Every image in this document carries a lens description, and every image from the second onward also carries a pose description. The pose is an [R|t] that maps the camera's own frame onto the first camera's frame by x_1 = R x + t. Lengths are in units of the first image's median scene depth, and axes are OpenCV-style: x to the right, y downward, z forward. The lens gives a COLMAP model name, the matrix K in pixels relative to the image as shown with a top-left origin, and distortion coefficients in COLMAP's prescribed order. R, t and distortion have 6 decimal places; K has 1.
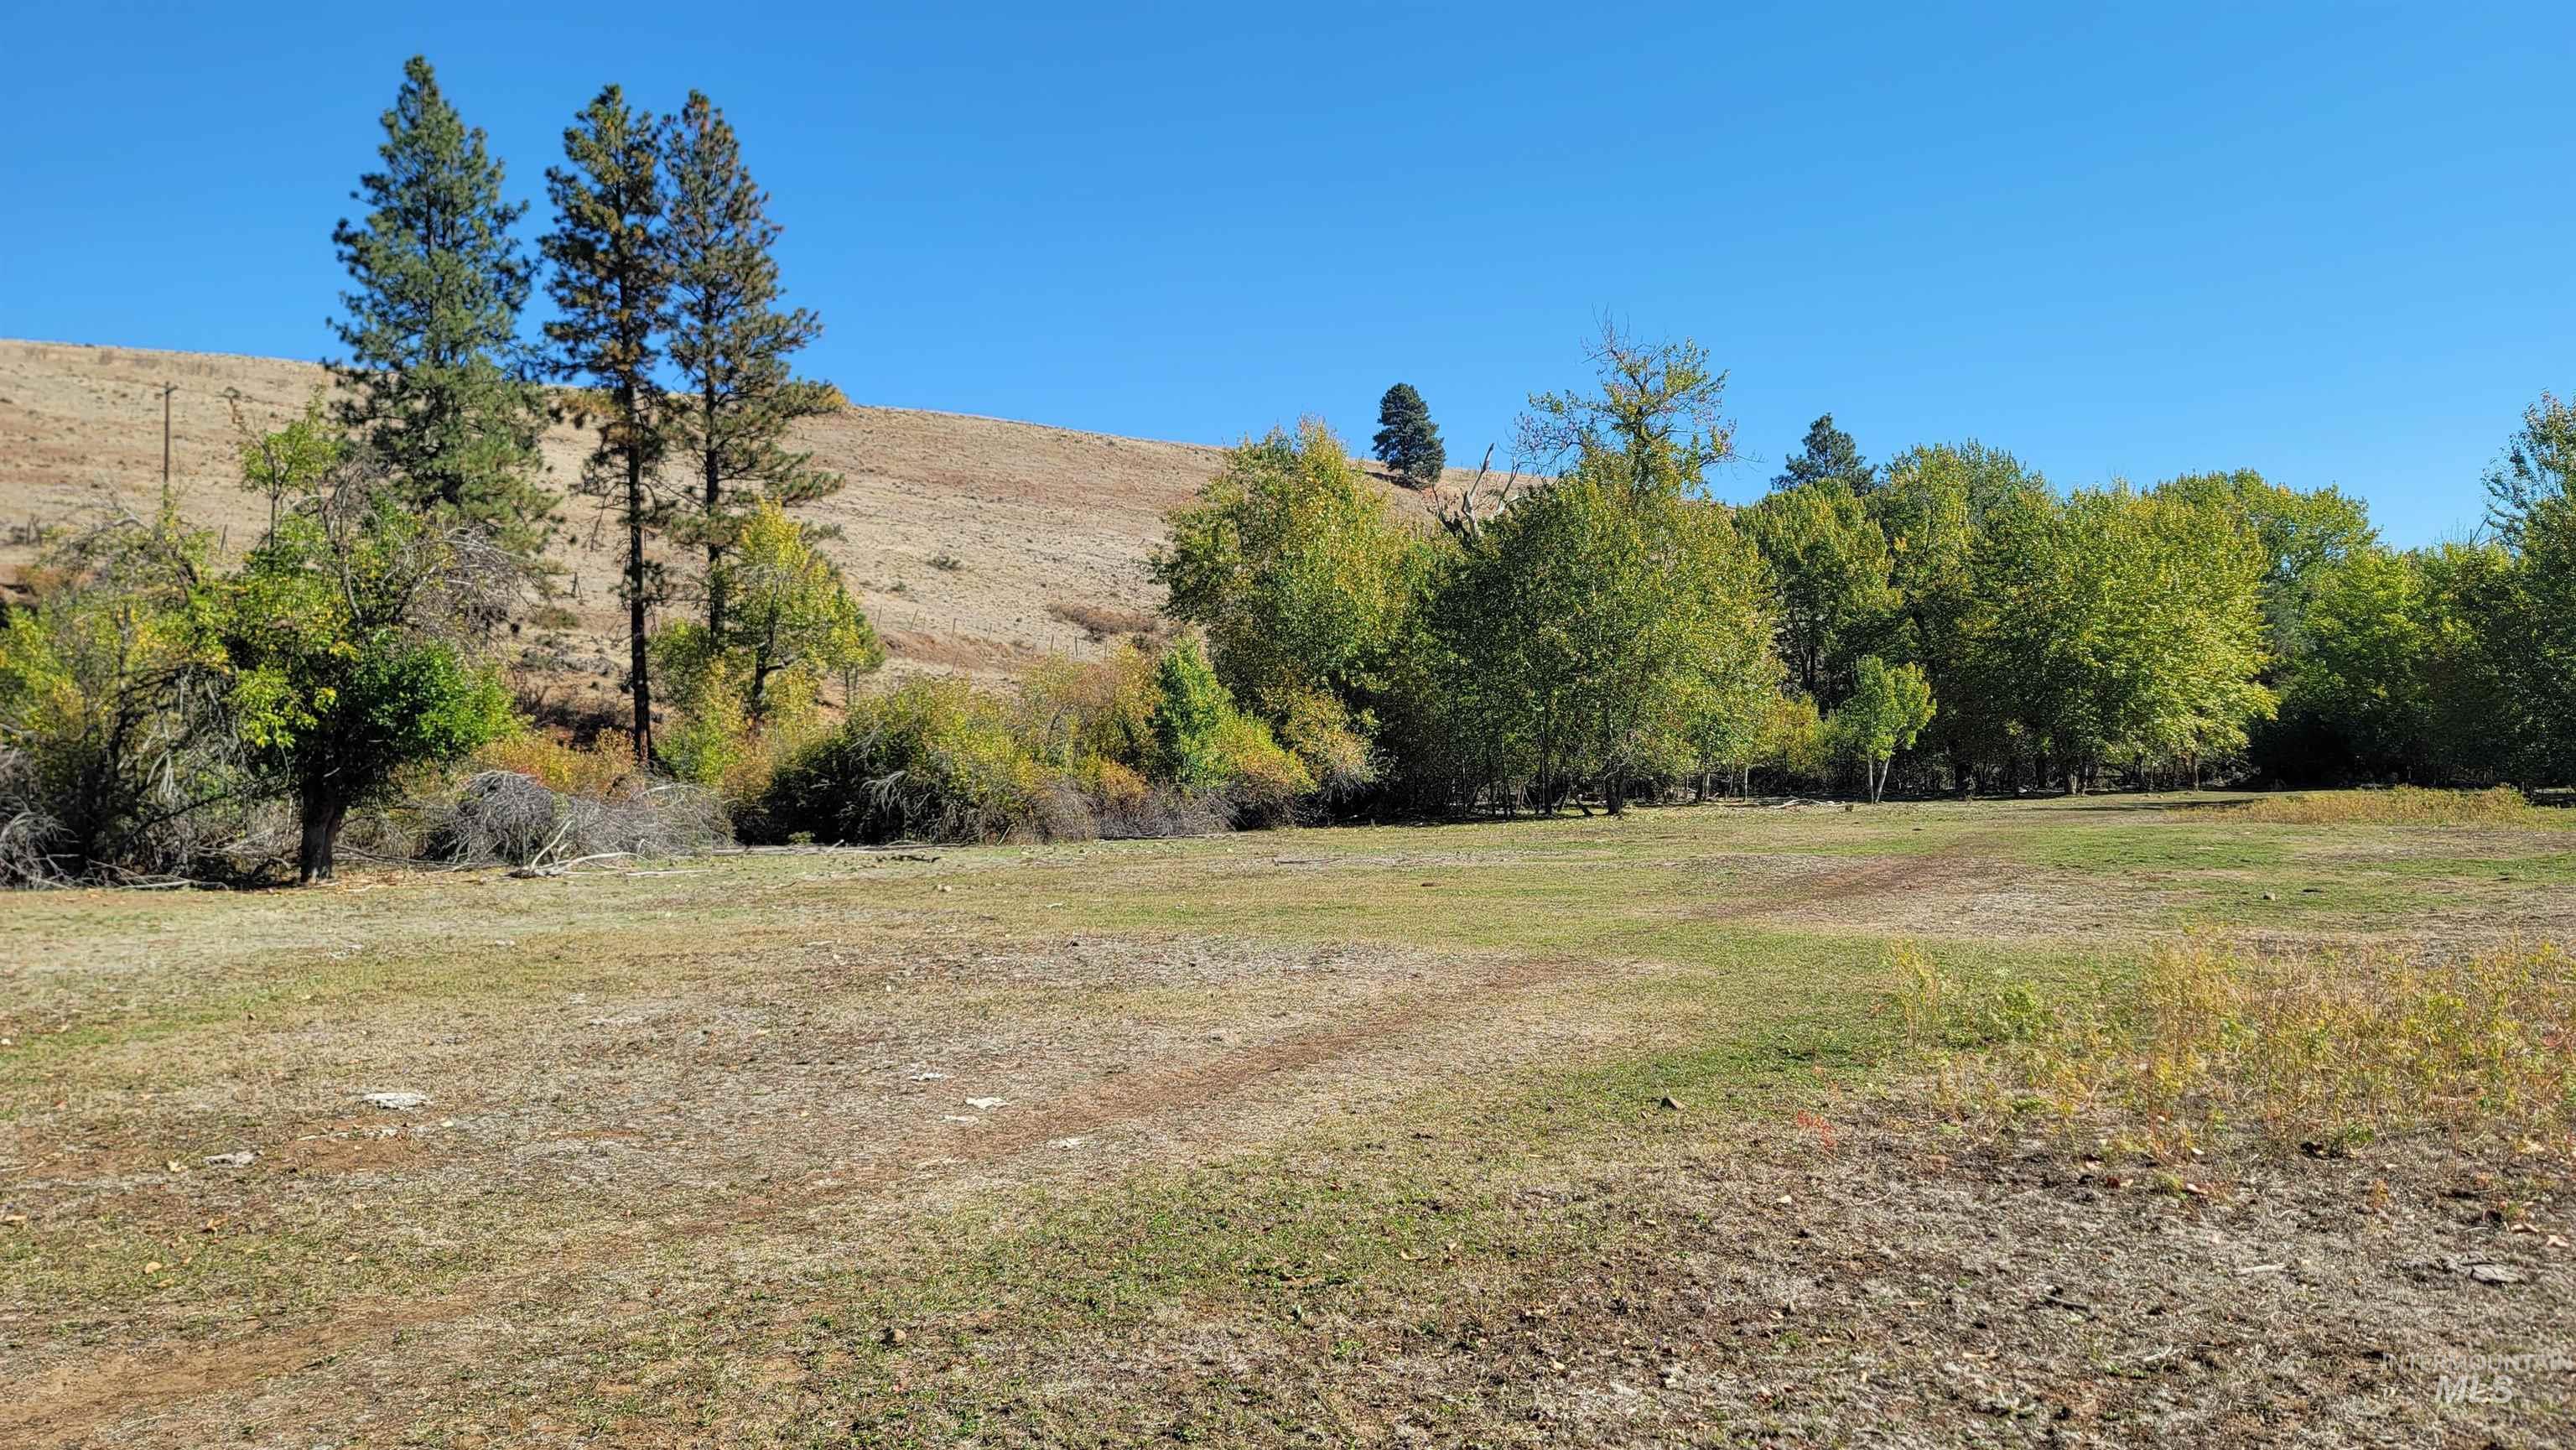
lens RADIAL K [[1935.9, 0, 1293.0], [0, 1935.9, 684.7], [0, 0, 1]] dist [0.082343, -0.022050]
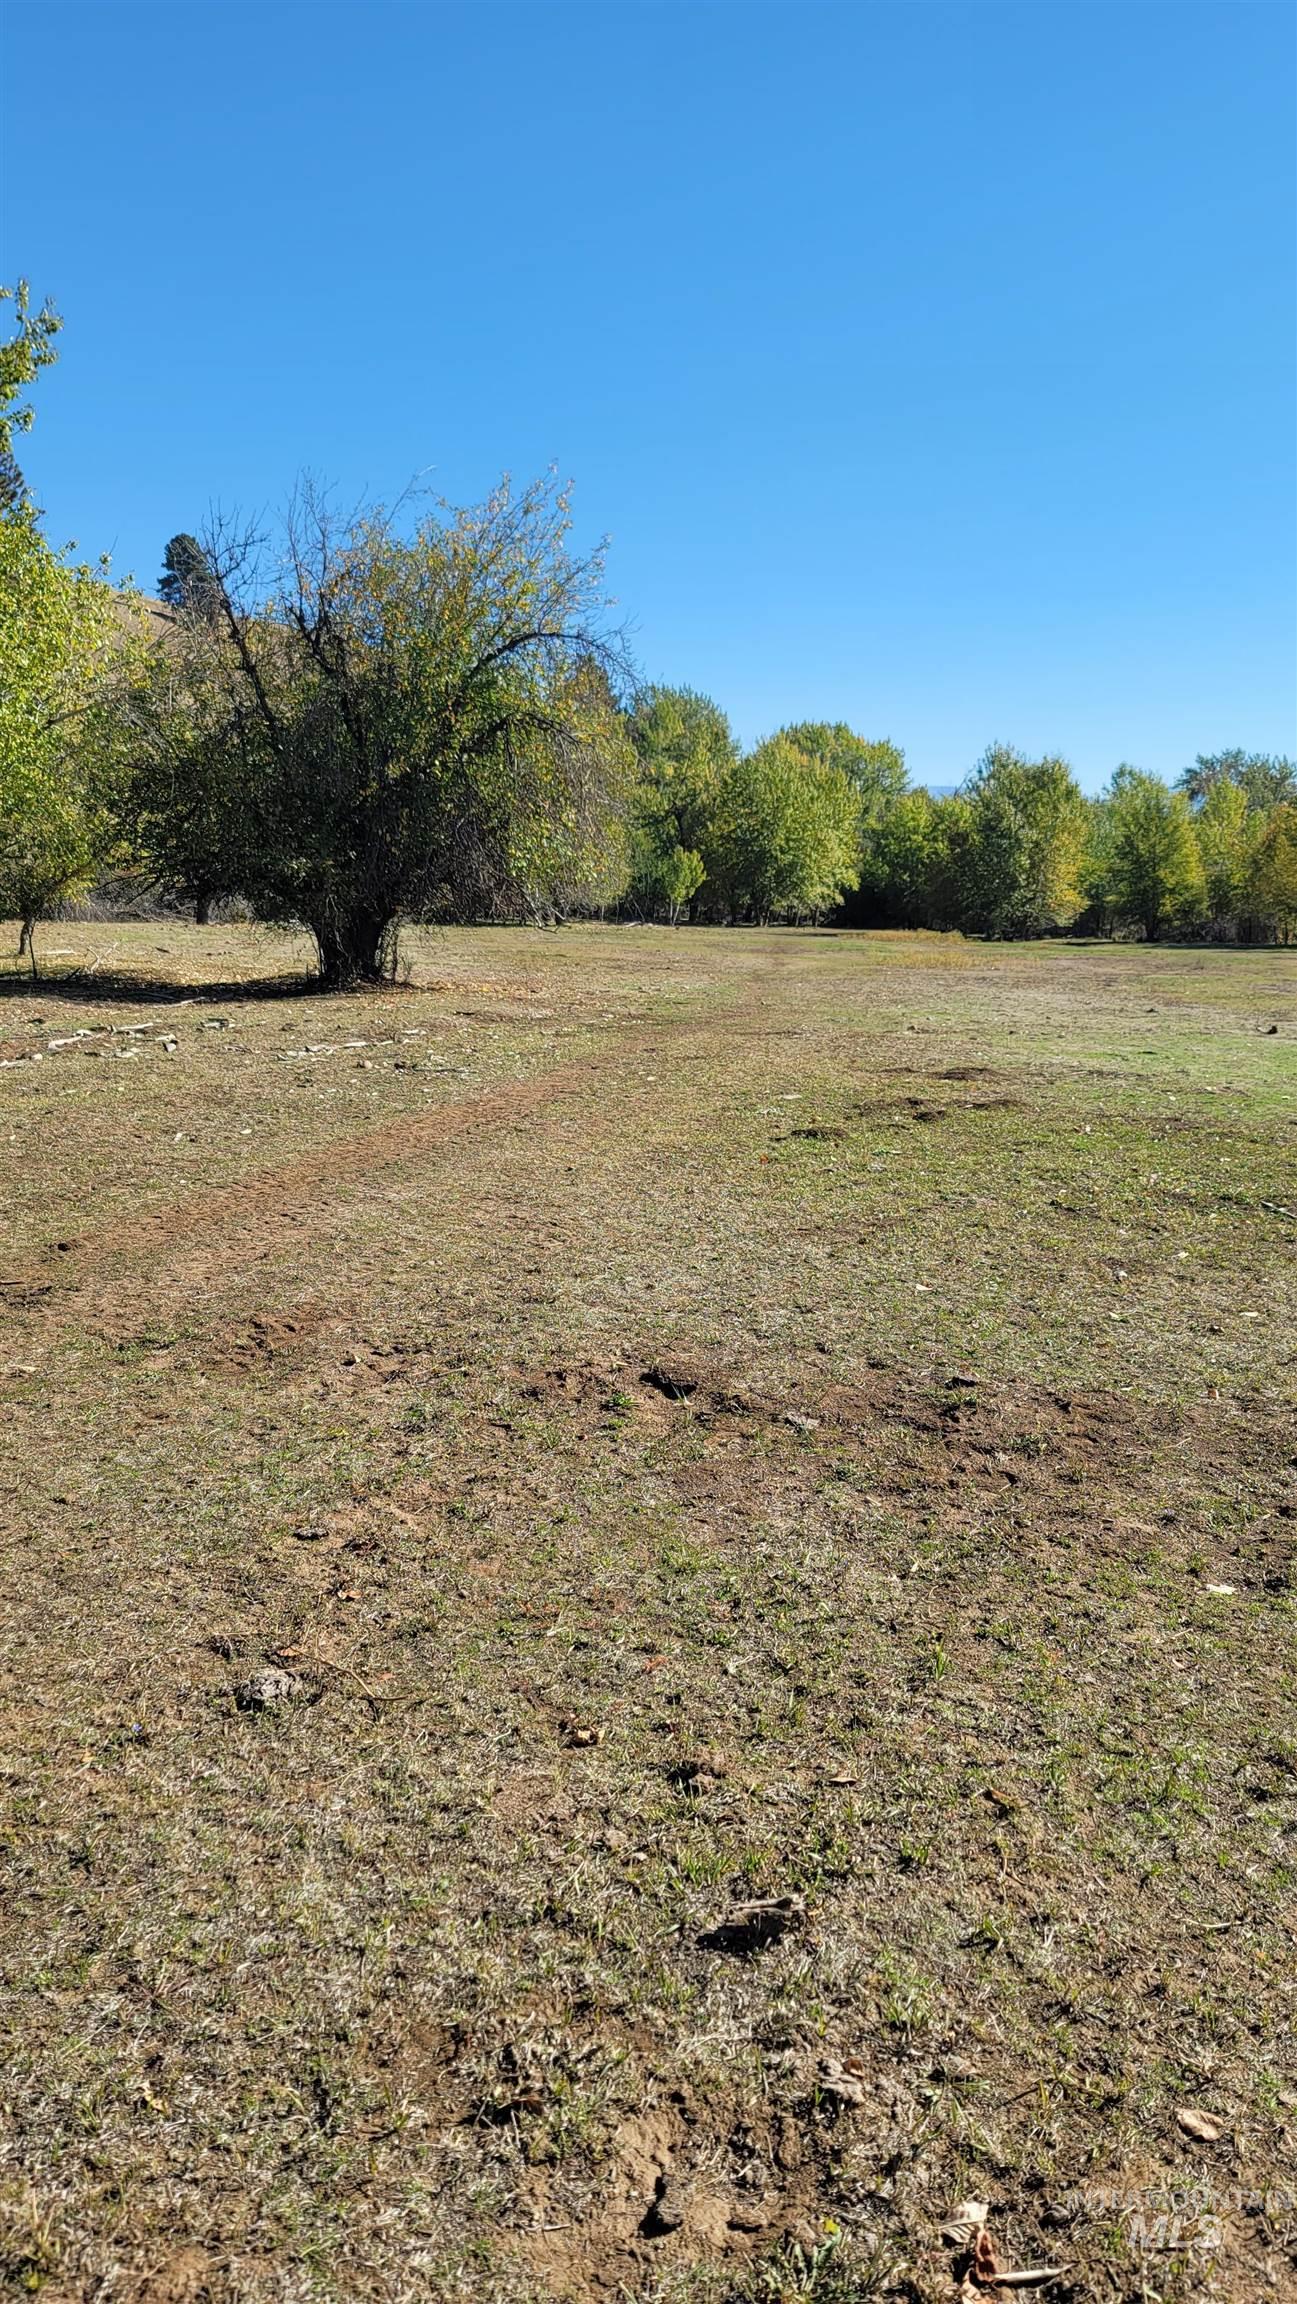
lens RADIAL K [[1731.4, 0, 647.7], [0, 1731.4, 1148.5], [0, 0, 1]] dist [0.082343, -0.022050]
pose [[0.930399, 0.003635, 0.366531, -0.291054], [-0.074126, 0.981156, 0.178431, -0.021590], [-0.358975, -0.193182, 0.913136, -0.479214]]
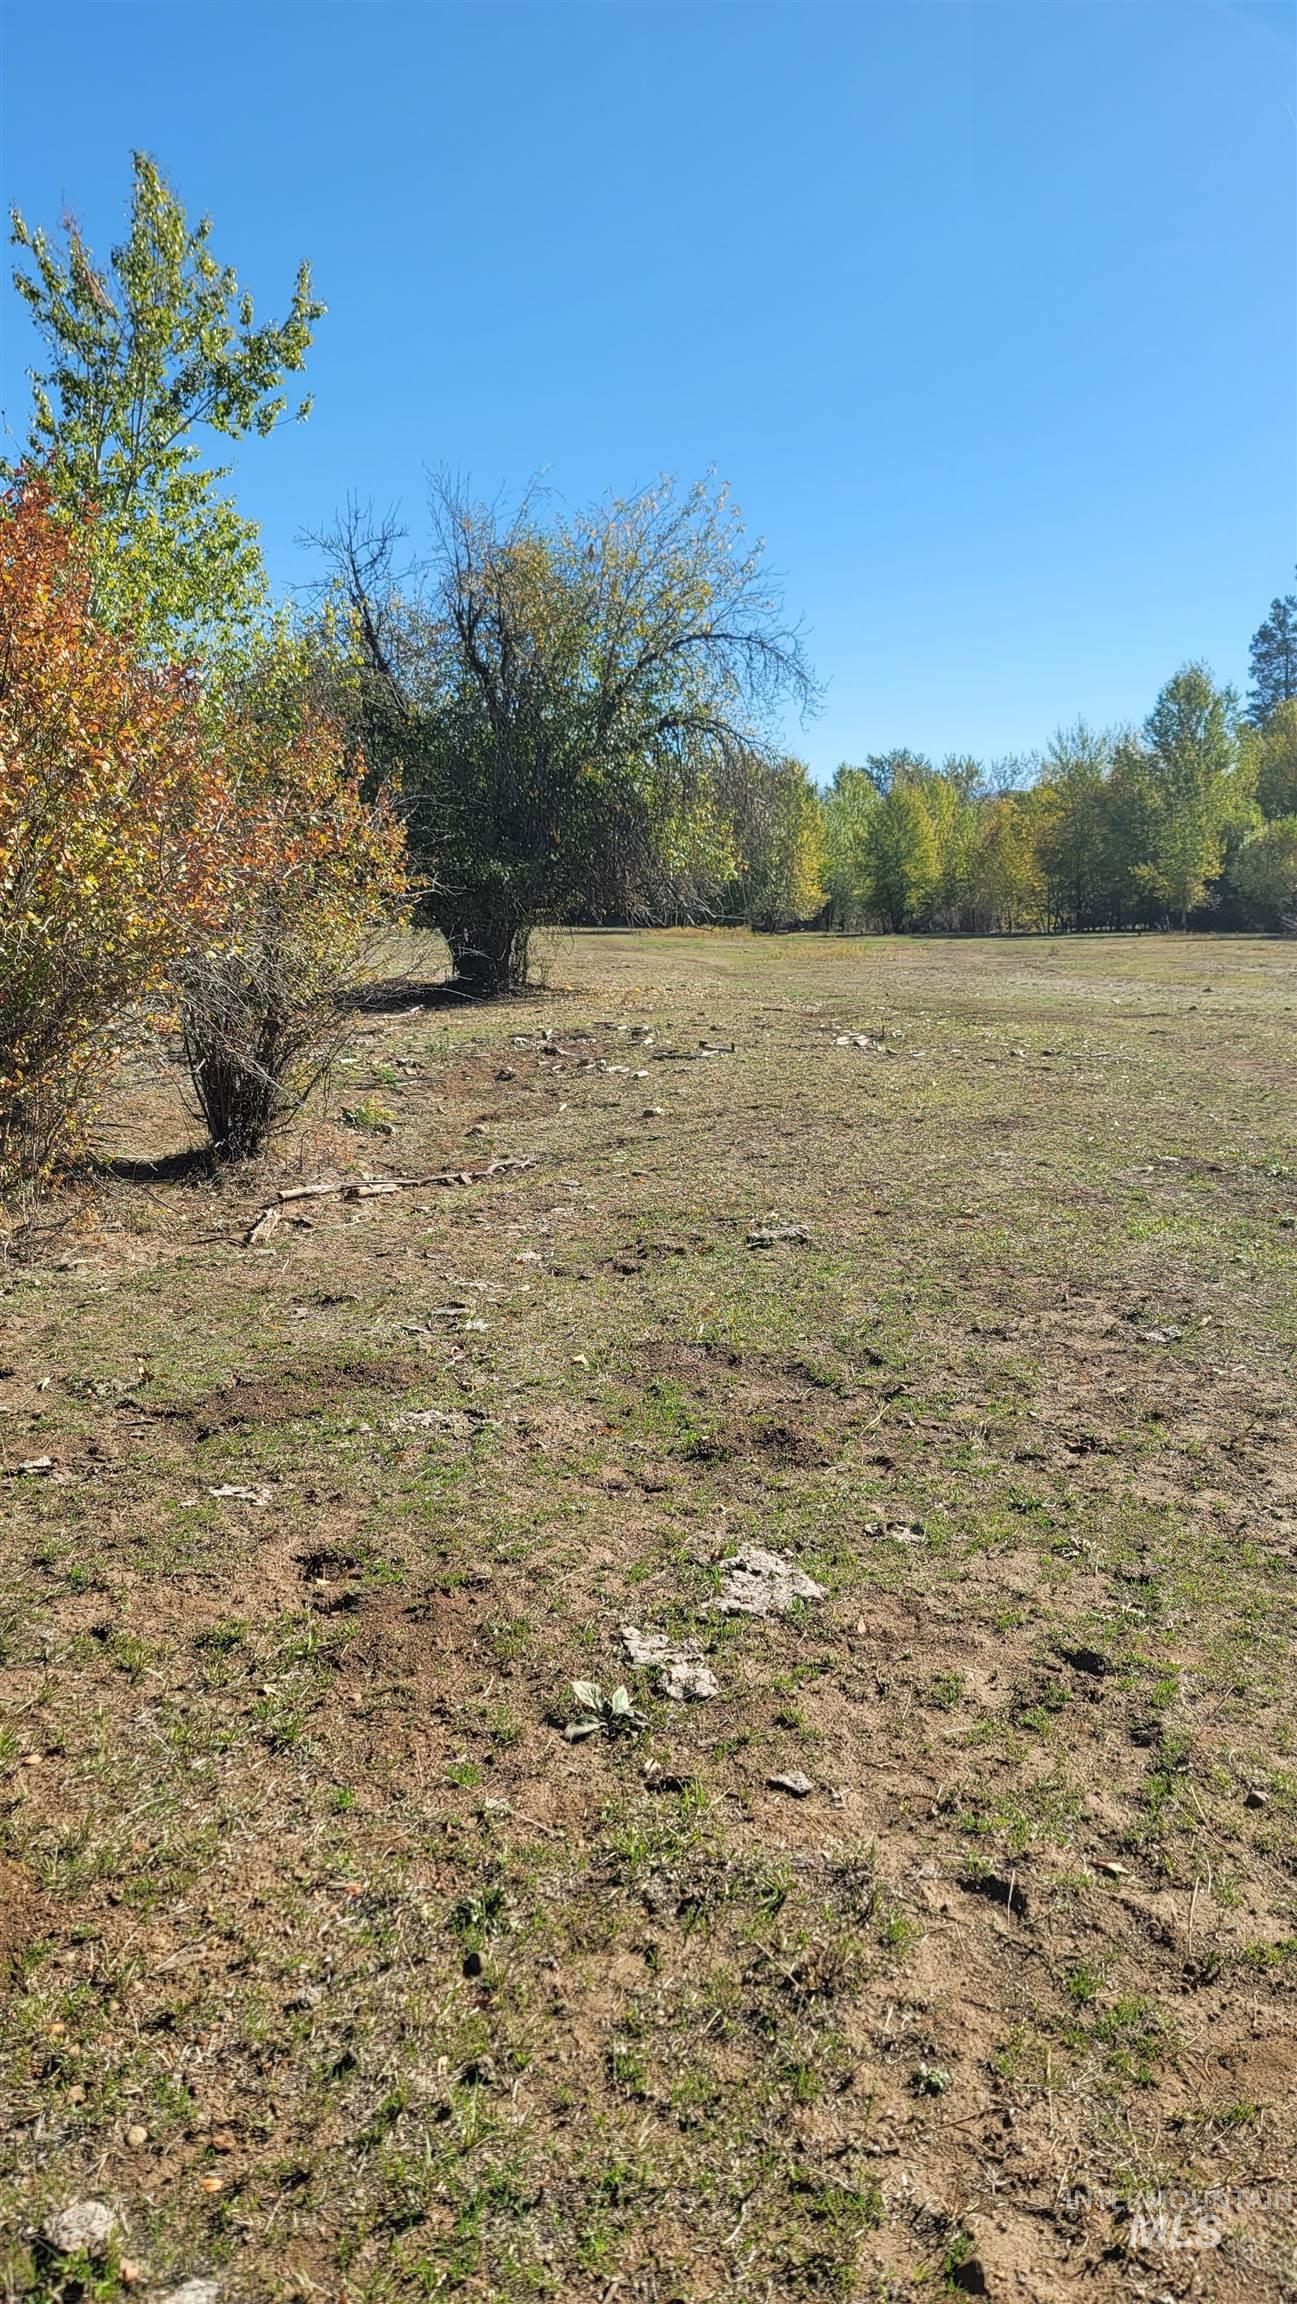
lens RADIAL K [[1731.4, 0, 646.5], [0, 1731.4, 1165.6], [0, 0, 1]] dist [0.082343, -0.022050]
pose [[0.836245, -0.045356, 0.546477, -0.384594], [-0.060832, 0.982749, 0.174655, -0.014990], [-0.544971, -0.179298, 0.819060, -0.433483]]
